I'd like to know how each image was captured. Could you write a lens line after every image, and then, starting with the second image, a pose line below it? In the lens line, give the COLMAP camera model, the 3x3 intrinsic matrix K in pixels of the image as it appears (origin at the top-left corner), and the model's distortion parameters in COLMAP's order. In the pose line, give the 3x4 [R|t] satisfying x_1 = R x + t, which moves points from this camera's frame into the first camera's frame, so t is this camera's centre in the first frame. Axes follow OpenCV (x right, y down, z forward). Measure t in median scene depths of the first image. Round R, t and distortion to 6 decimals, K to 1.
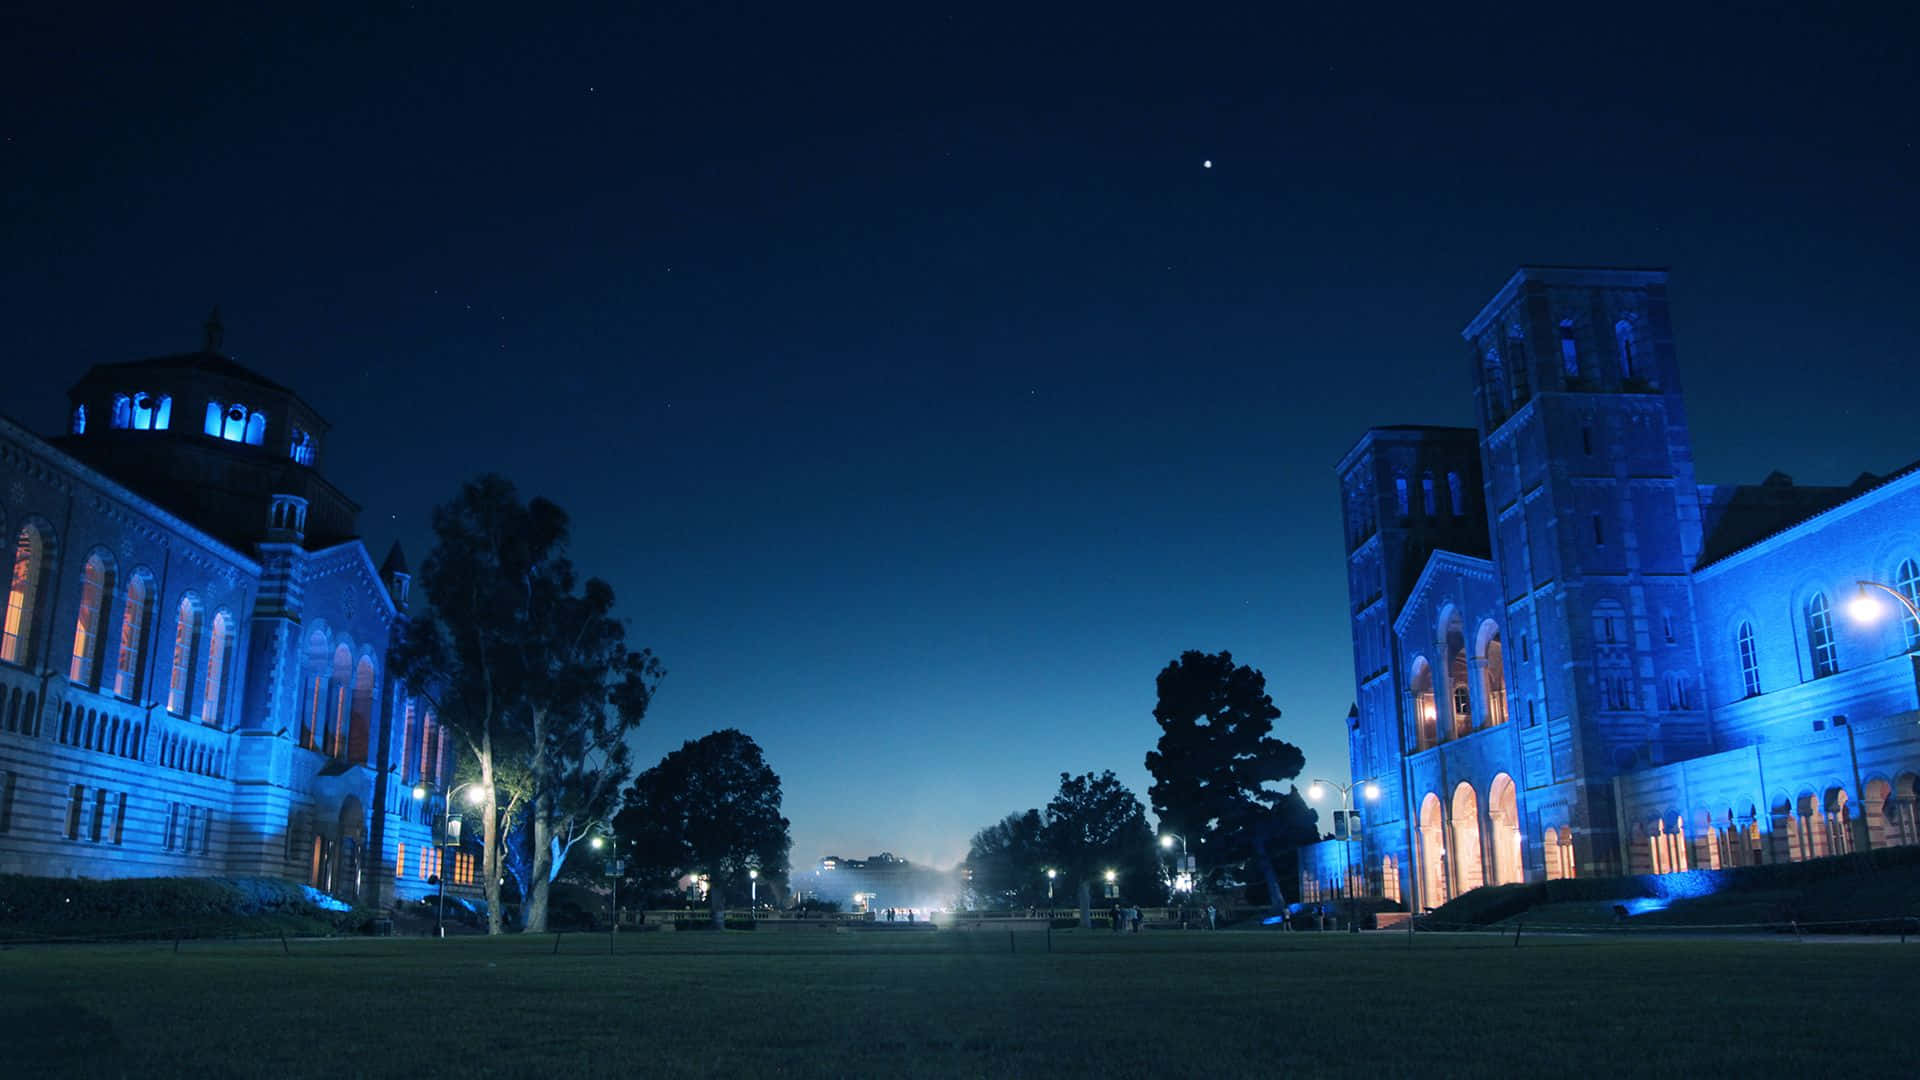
lens RADIAL K [[1370.4, 0, 968.8], [0, 1370.4, 599.3], [0, 0, 1]] dist [-0.071872, 0.009234]
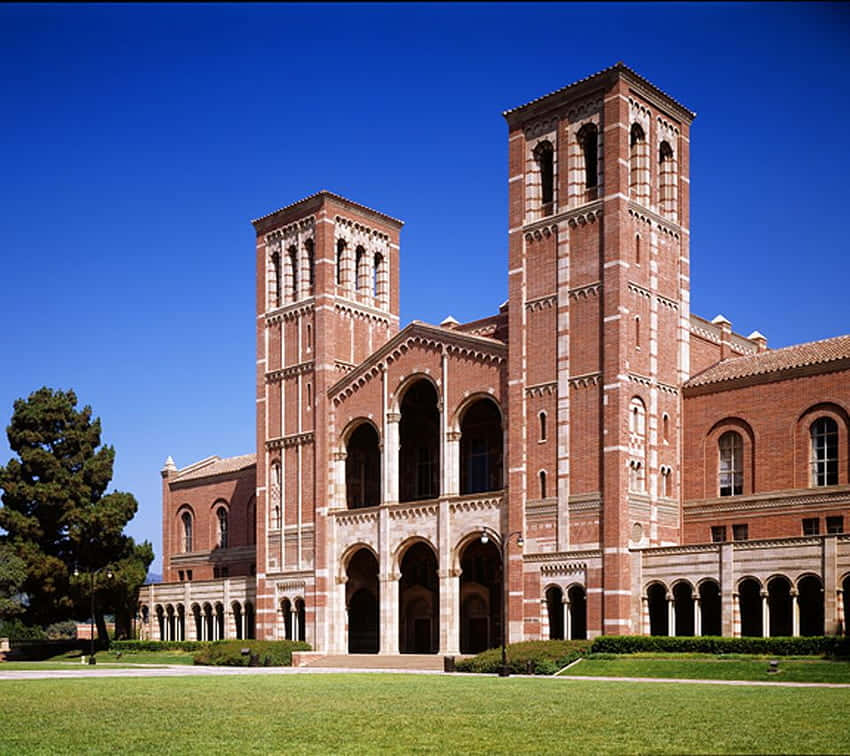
lens RADIAL K [[1071.1, 0, 394.6], [0, 1071.1, 652.9], [0, 0, 1]] dist [-0.003720, 0.000000]
pose [[0.730555, 0.001500, 0.682853, -0.291072], [-0.166647, 0.970153, 0.176157, 0.082534], [-0.662207, -0.242488, 0.709000, 0.411971]]
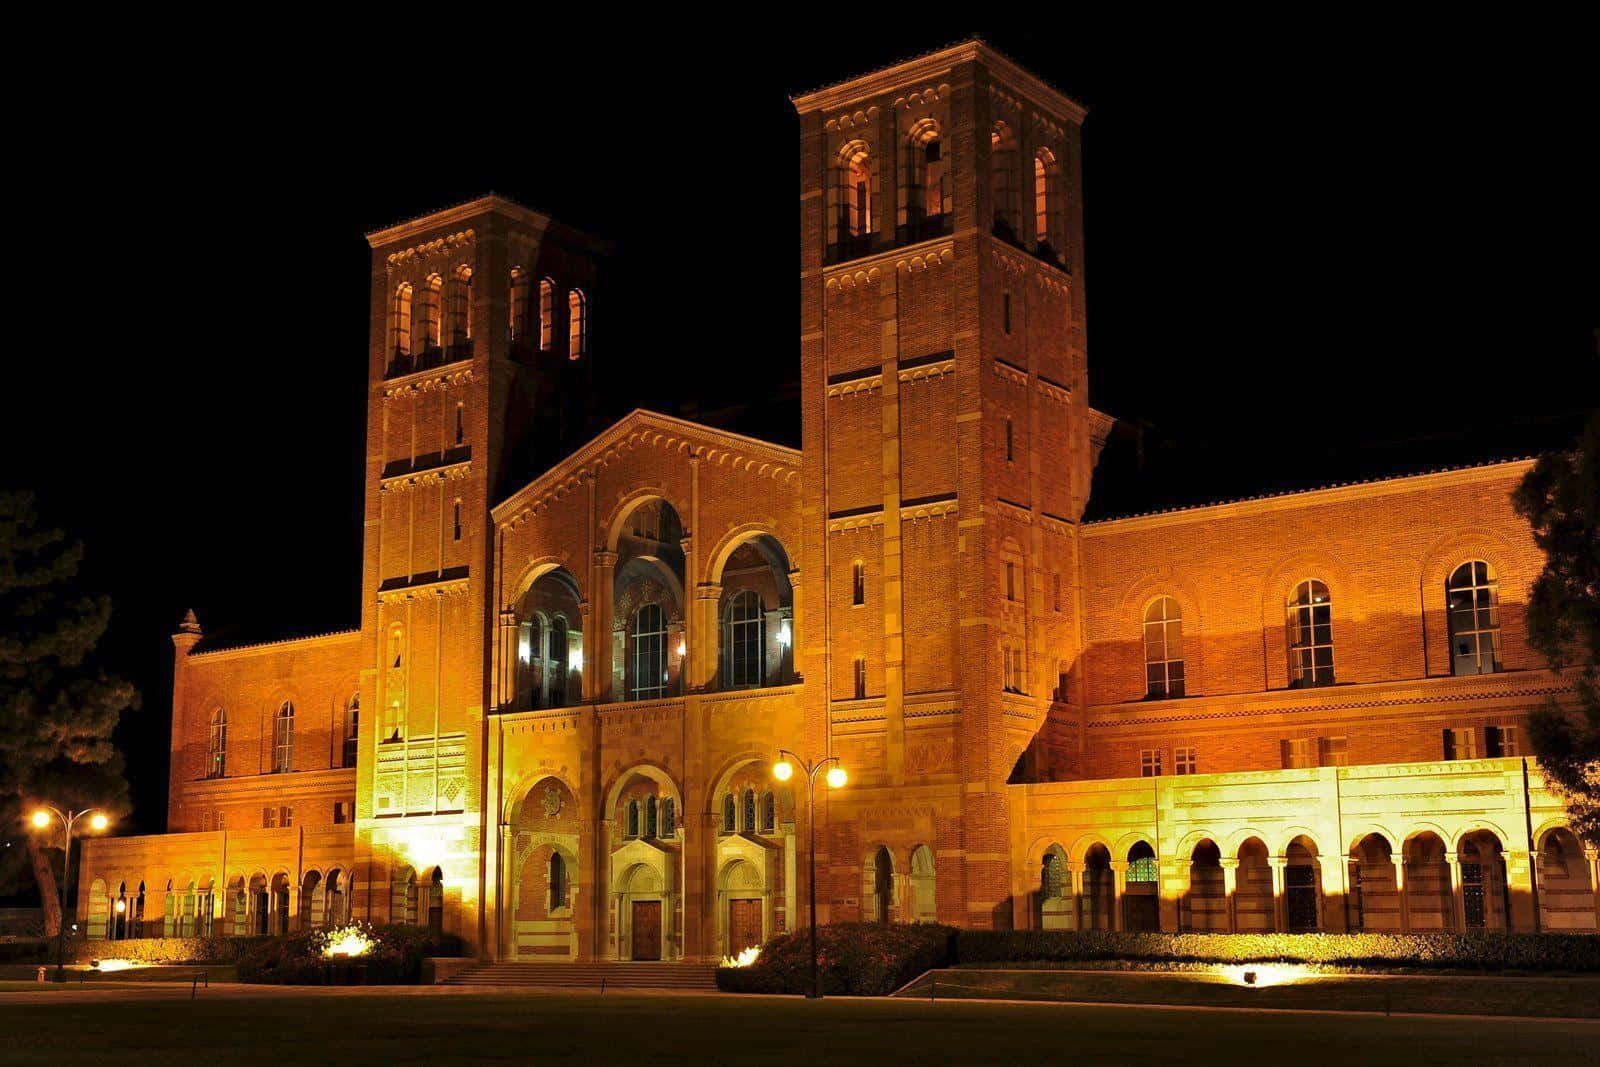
lens RADIAL K [[2015.3, 0, 702.1], [0, 2015.3, 613.3], [0, 0, 1]] dist [0.050109, 0.000000]
pose [[0.668539, 0.132911, 0.731704, -0.397339], [-0.183167, 0.983018, -0.011207, 0.077542], [-0.720767, -0.126532, 0.681531, 0.362746]]
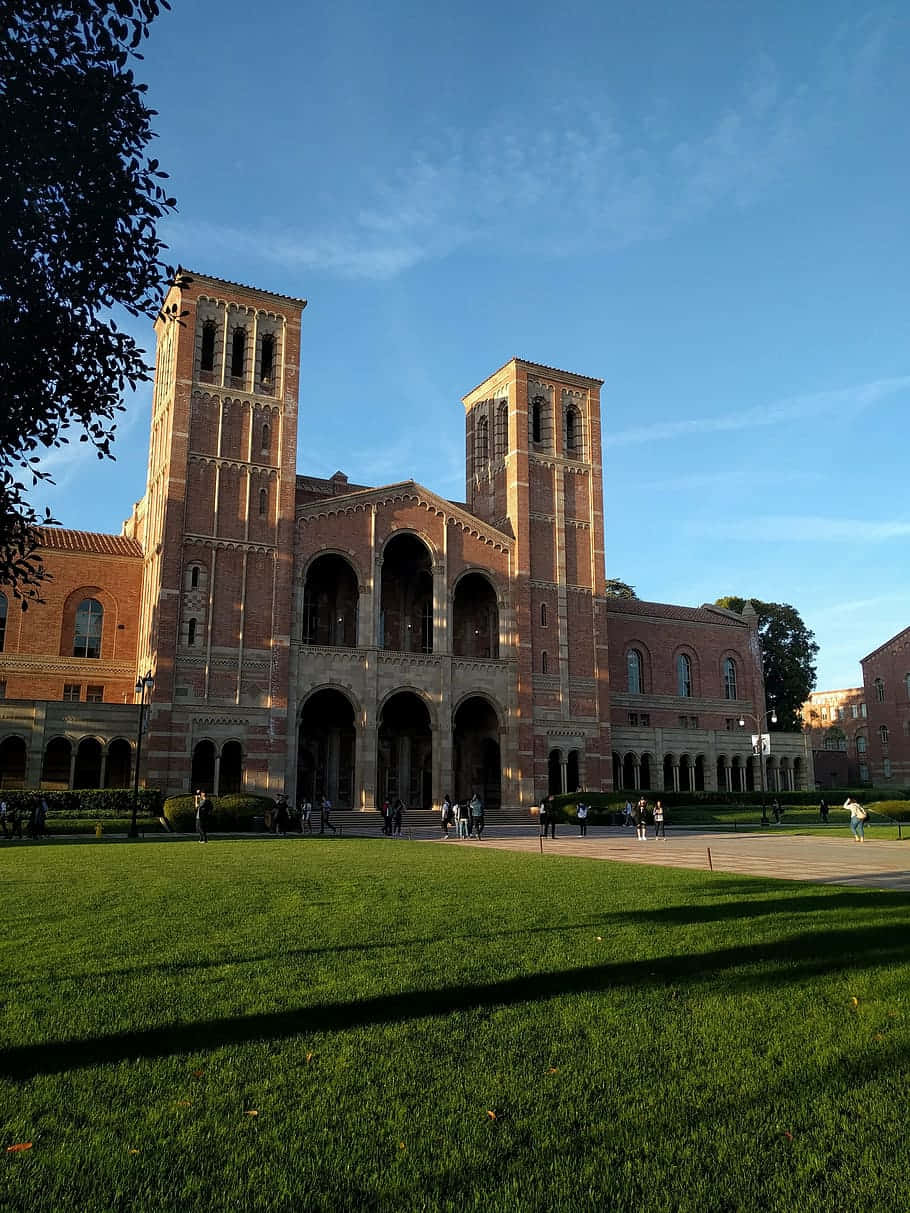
lens RADIAL K [[925.0, 0, 453.8], [0, 925.0, 595.7], [0, 0, 1]] dist [0.039023, -0.004063]
pose [[-0.437565, 0.200891, 0.876459, -0.378226], [-0.206840, 0.926098, -0.315532, 0.335955], [-0.875074, -0.319352, -0.363676, 1.449510]]
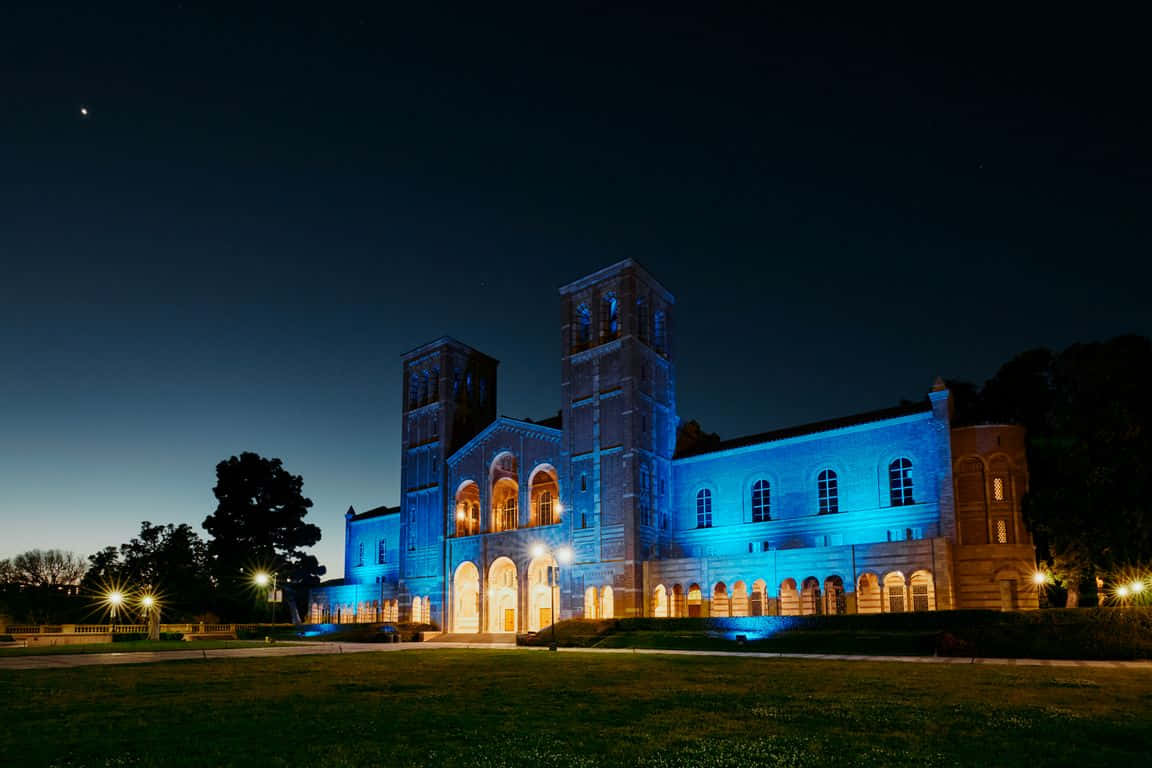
lens RADIAL K [[587.6, 0, 606.4], [0, 587.6, 571.6], [0, 0, 1]] dist [-0.000789, 0.000435]
pose [[0.615223, 0.073030, 0.784963, -0.151044], [-0.181756, 0.982016, 0.051090, 0.105059], [-0.767115, -0.174103, 0.617433, 0.506676]]
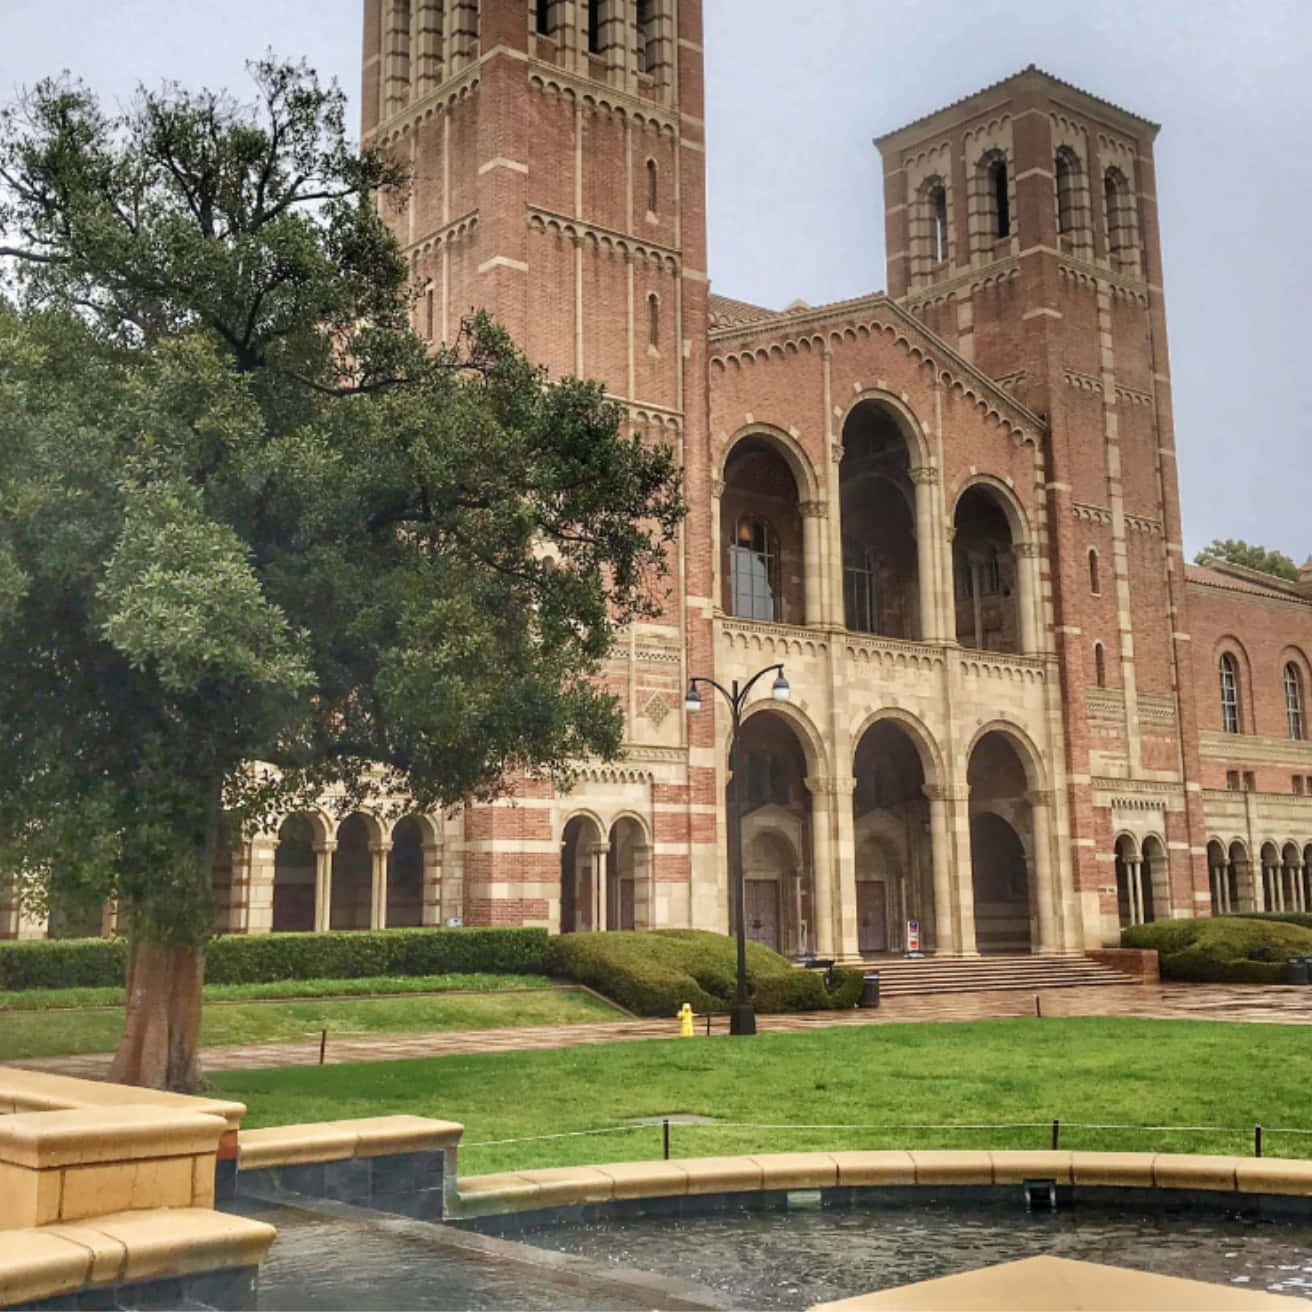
lens RADIAL K [[1744.8, 0, 673.2], [0, 1744.8, 537.4], [0, 0, 1]] dist [0.066082, 0.000000]
pose [[-0.608181, 0.183089, 0.772395, -0.162553], [-0.170901, 0.920017, -0.352648, 0.381323], [-0.775183, -0.346477, -0.528247, 1.680734]]
